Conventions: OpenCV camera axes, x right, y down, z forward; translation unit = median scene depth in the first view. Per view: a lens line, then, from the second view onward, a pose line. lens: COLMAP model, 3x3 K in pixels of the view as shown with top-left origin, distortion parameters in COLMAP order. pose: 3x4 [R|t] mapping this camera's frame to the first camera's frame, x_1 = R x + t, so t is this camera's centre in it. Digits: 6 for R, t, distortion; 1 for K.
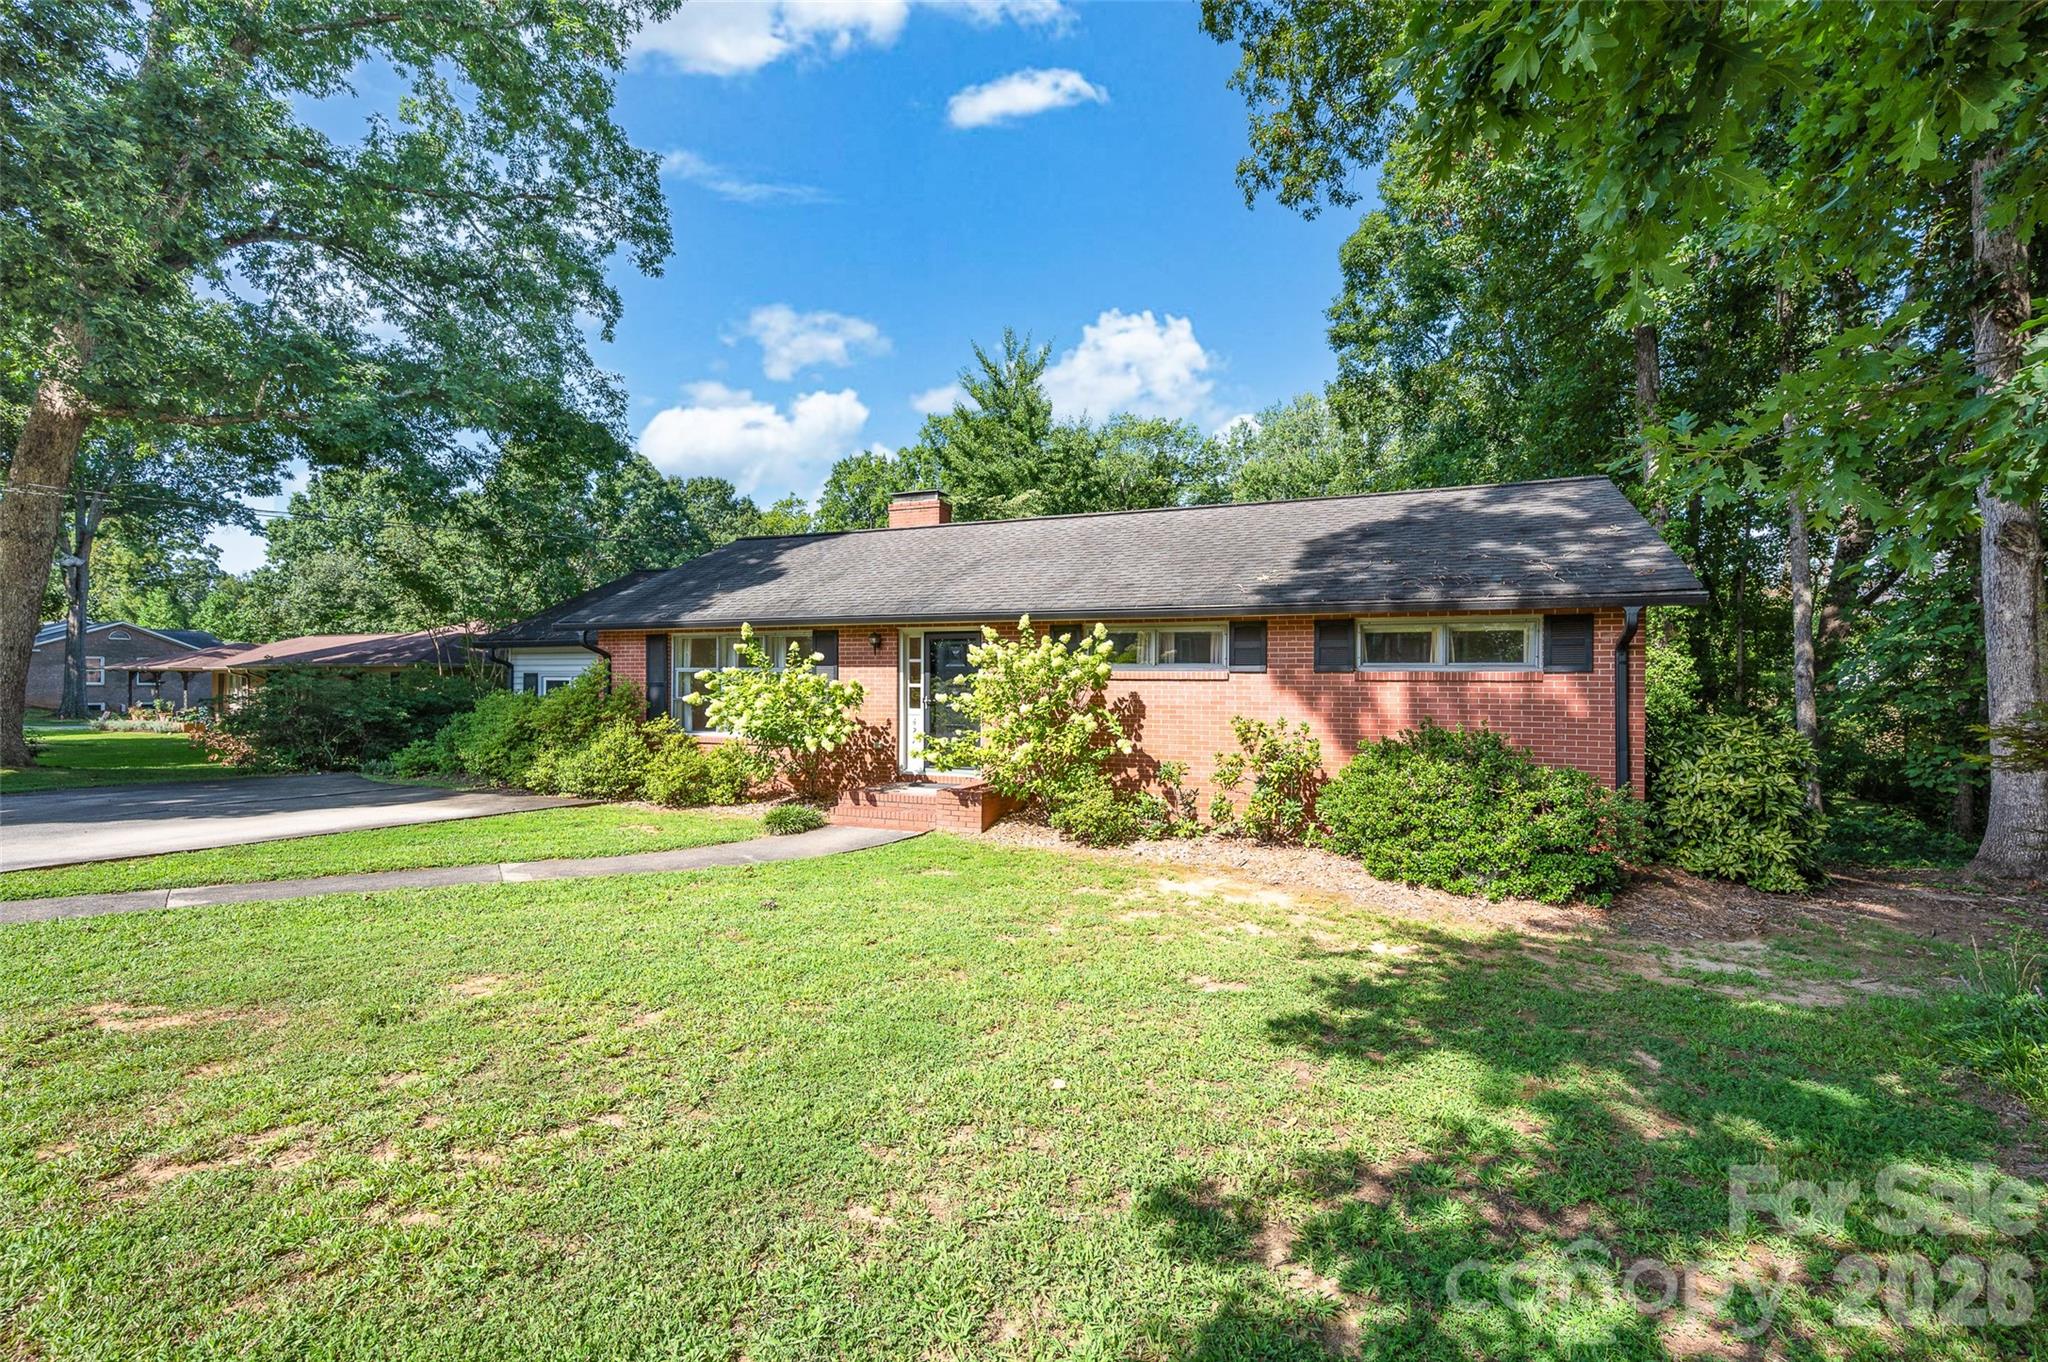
lens RADIAL K [[908.0, 0, 1024.3], [0, 908.0, 696.3], [0, 0, 1]] dist [0.018355, -0.000075]
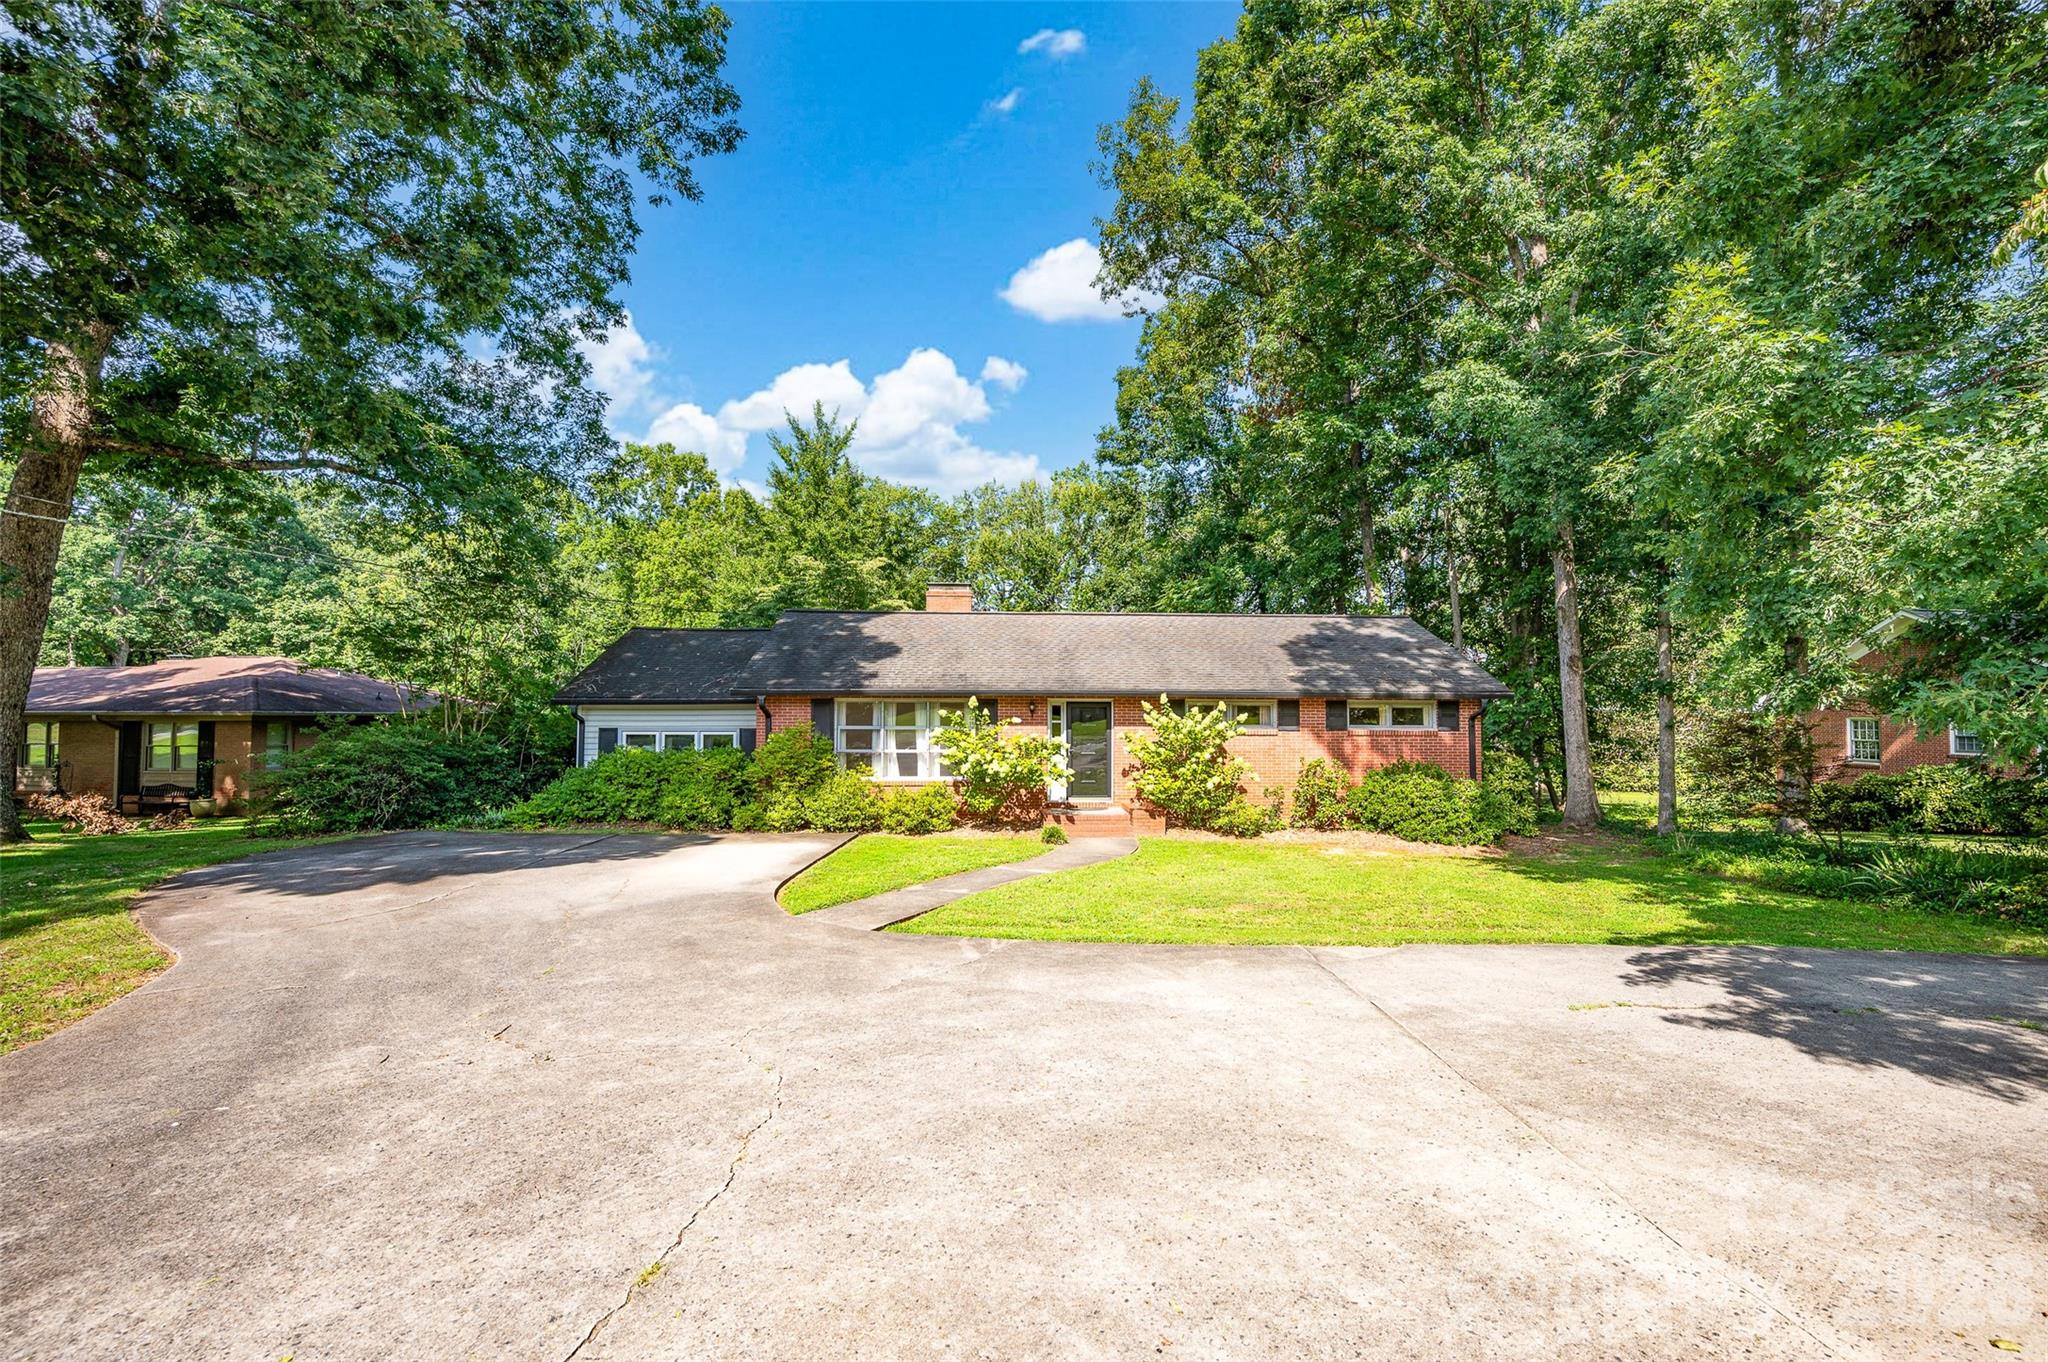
lens RADIAL K [[909.9, 0, 1046.8], [0, 909.9, 680.8], [0, 0, 1]] dist [-0.003279, -0.000396]
pose [[0.895542, 0.015521, 0.444706, -0.851780], [0.007904, 0.998679, -0.050771, -0.033987], [-0.444906, 0.048983, 0.894237, -0.290598]]
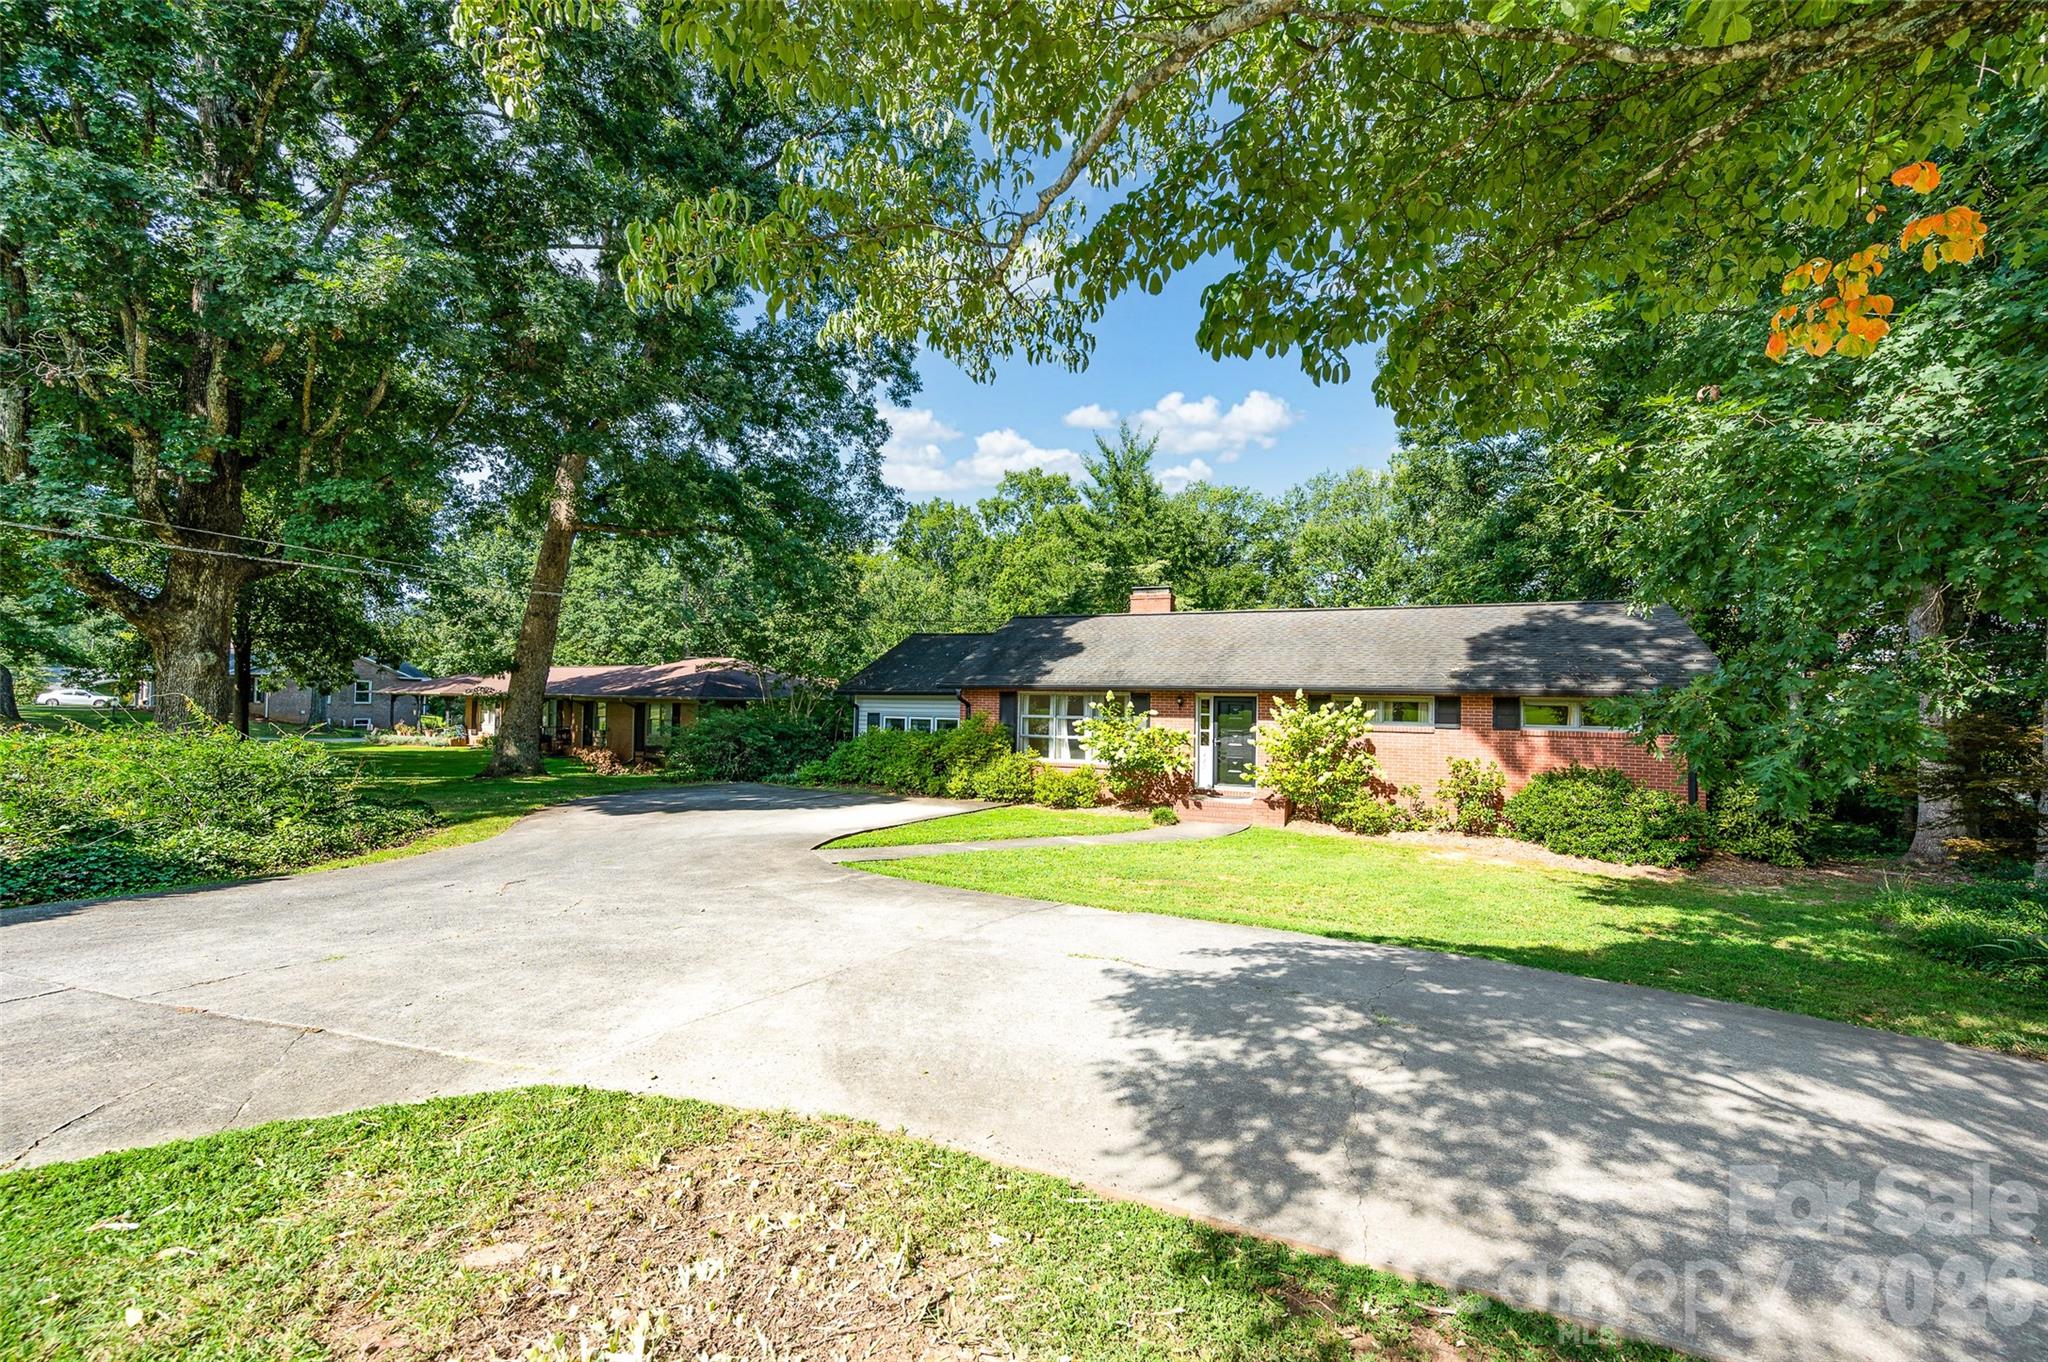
lens RADIAL K [[876.3, 0, 1024.0], [0, 876.3, 681.0], [0, 0, 1]] dist [0.018470, -0.000009]
pose [[0.999897, 0.012516, -0.007087, -0.462406], [-0.012778, 0.999184, -0.038311, -0.038850], [0.006602, 0.038398, 0.999241, -0.526461]]
